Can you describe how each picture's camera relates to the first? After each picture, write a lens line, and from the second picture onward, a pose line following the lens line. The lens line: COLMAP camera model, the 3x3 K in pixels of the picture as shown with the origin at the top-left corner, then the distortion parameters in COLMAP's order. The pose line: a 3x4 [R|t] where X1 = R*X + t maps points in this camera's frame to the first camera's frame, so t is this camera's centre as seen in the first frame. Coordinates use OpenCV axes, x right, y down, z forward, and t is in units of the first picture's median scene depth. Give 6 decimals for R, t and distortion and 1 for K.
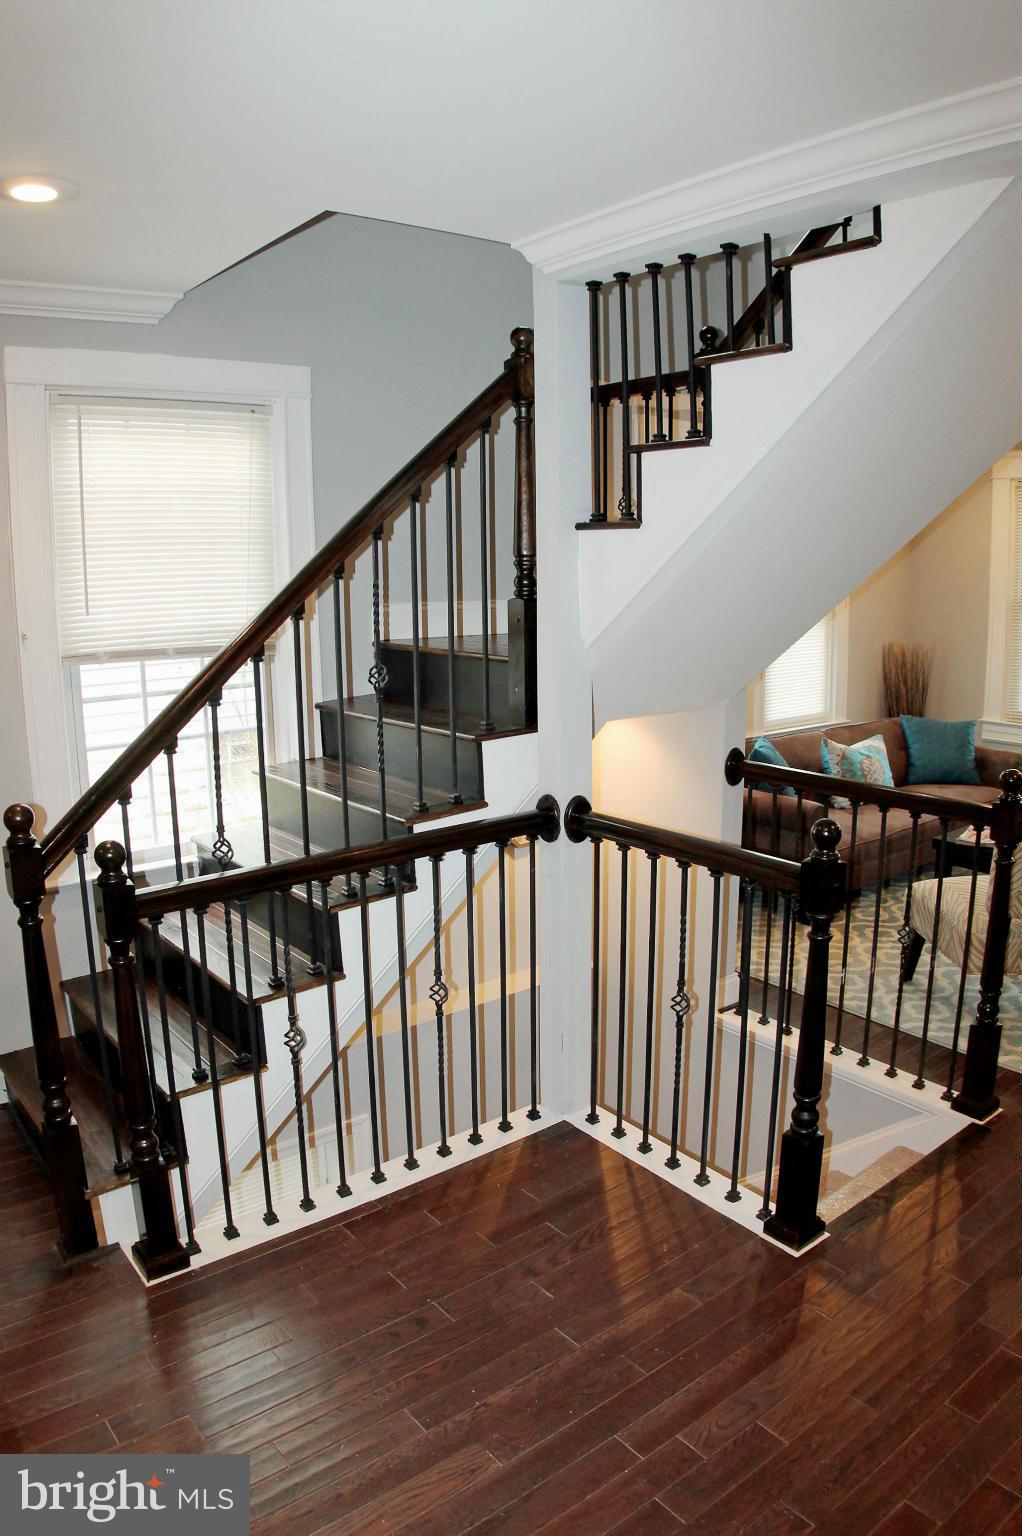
lens RADIAL K [[1046.7, 0, 511.0], [0, 1046.7, 768.0], [0, 0, 1]] dist [-0.232533, 0.108214]
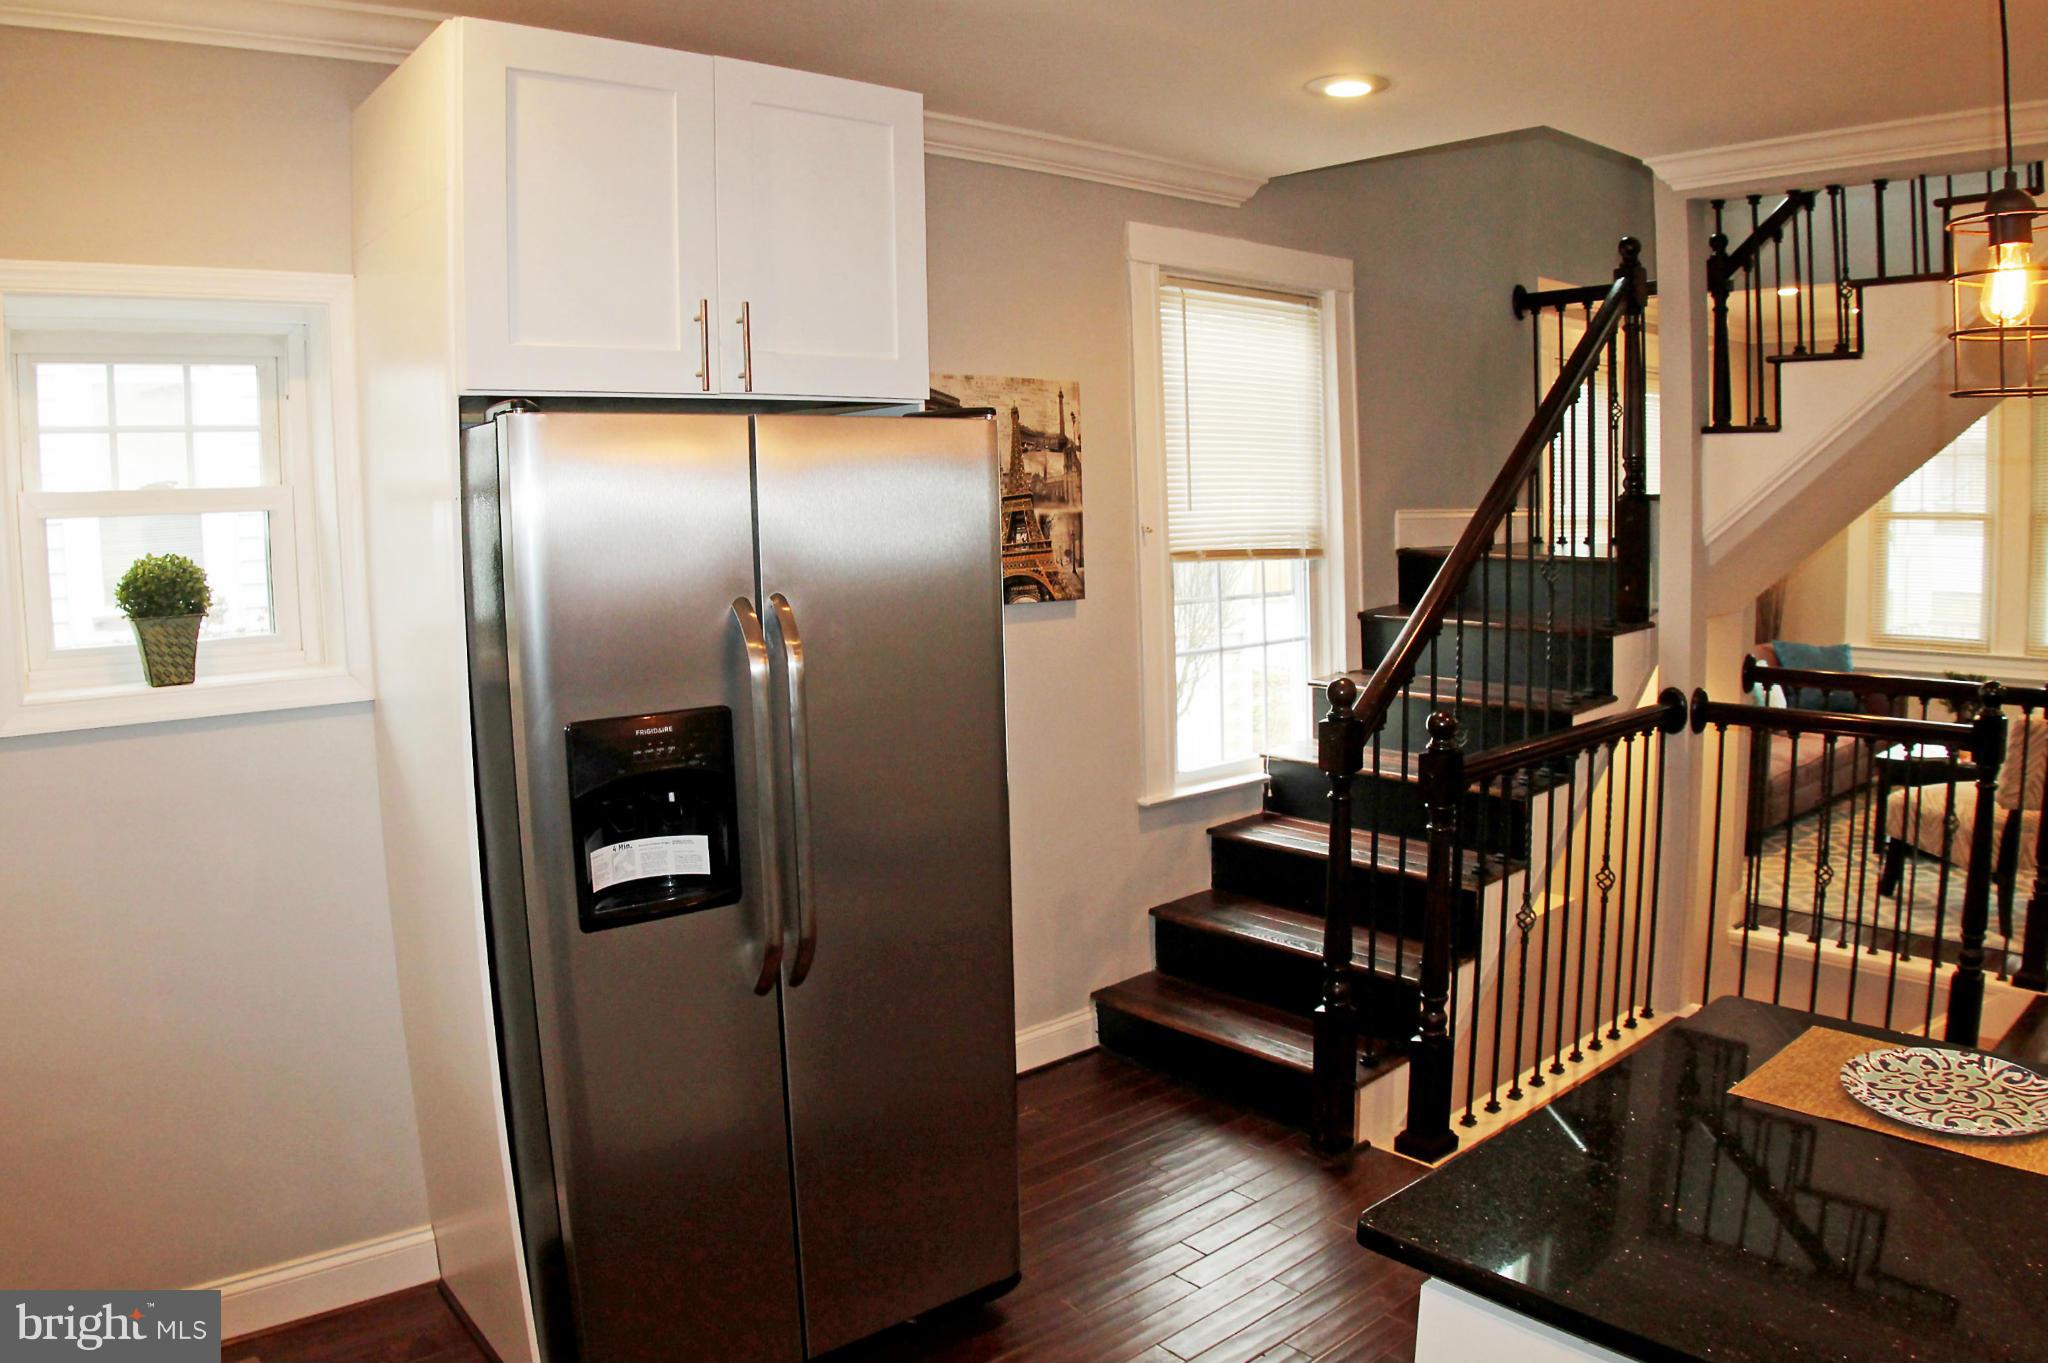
lens RADIAL K [[1418.1, 0, 1024.0], [0, 1418.1, 681.5], [0, 0, 1]] dist [-0.220922, 0.077636]
pose [[0.998681, -0.020973, 0.046875, -0.662798], [0.024039, 0.997542, -0.065823, 0.092026], [-0.045380, 0.066863, 0.996730, -0.303121]]
